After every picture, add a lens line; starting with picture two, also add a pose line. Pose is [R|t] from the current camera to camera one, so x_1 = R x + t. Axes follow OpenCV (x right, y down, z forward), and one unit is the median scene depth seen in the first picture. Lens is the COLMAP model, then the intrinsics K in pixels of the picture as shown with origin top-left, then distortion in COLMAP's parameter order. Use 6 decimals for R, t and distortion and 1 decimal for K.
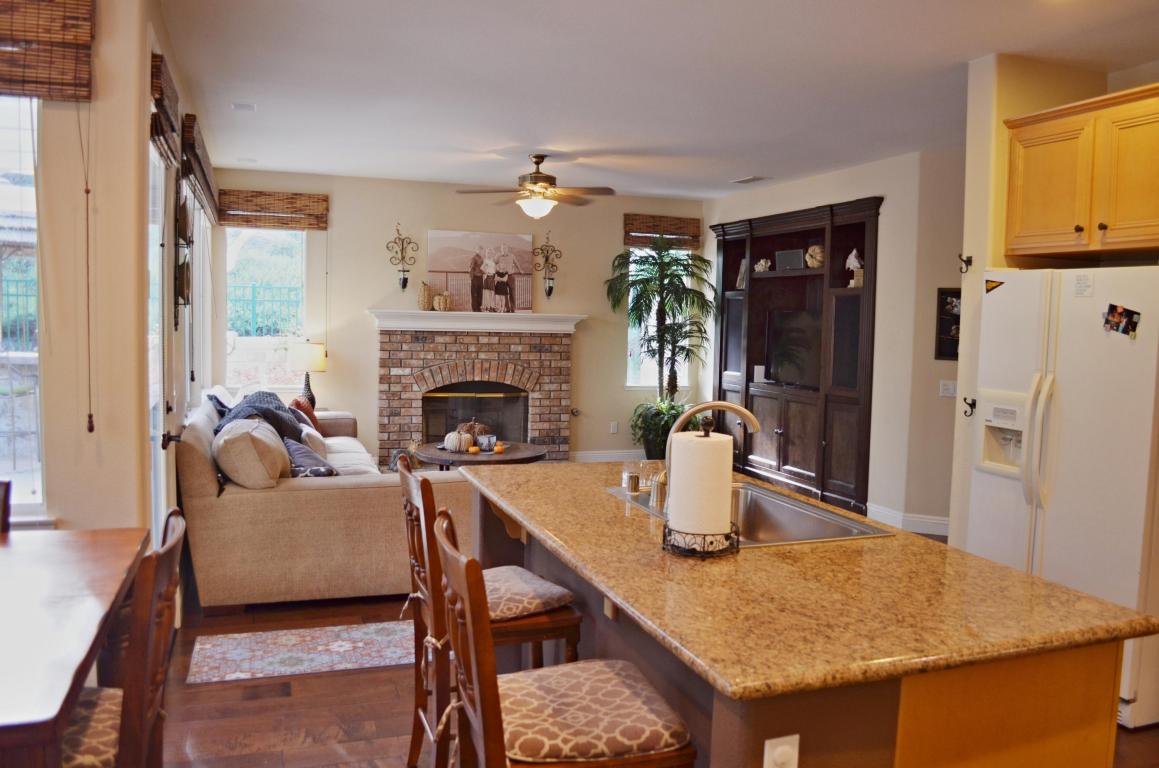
lens RADIAL K [[910.2, 0, 581.7], [0, 910.2, 384.5], [0, 0, 1]] dist [-0.083601, 0.013865]
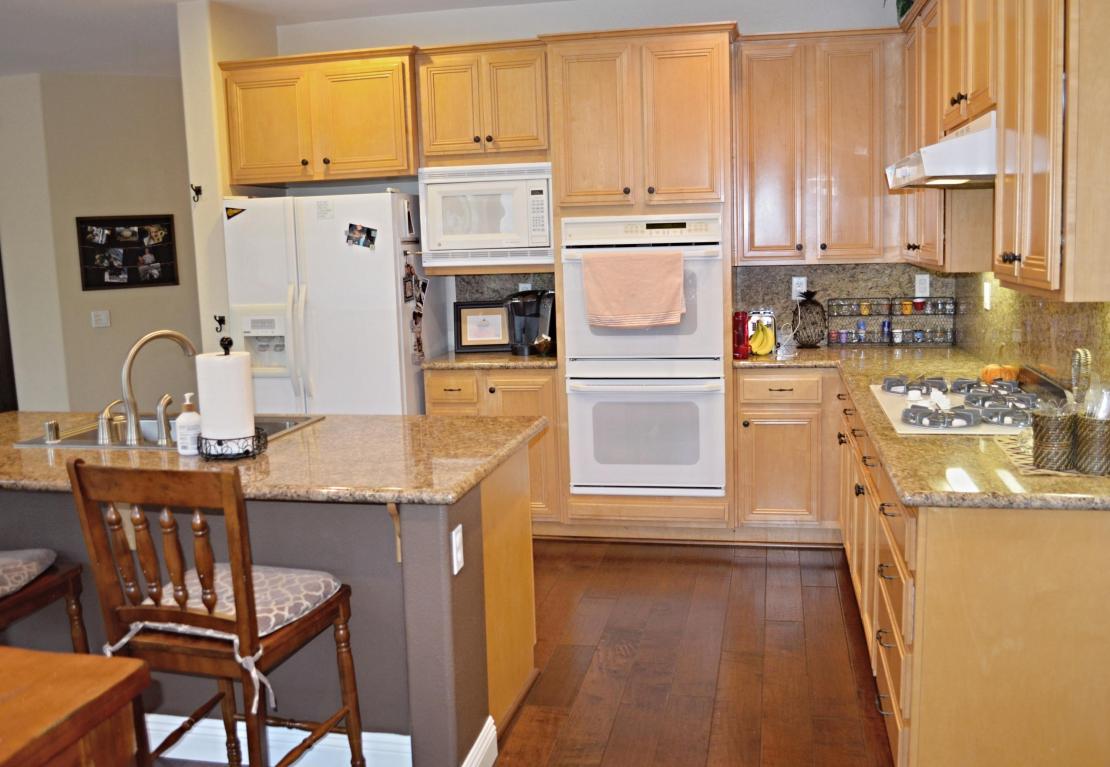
lens RADIAL K [[994.8, 0, 555.4], [0, 994.8, 382.1], [0, 0, 1]] dist [-0.069028, -0.014505]
pose [[0.535352, -0.164621, 0.828431, -0.397900], [0.110312, 0.986049, 0.124656, -0.010346], [-0.837395, 0.024651, 0.546043, -0.011609]]
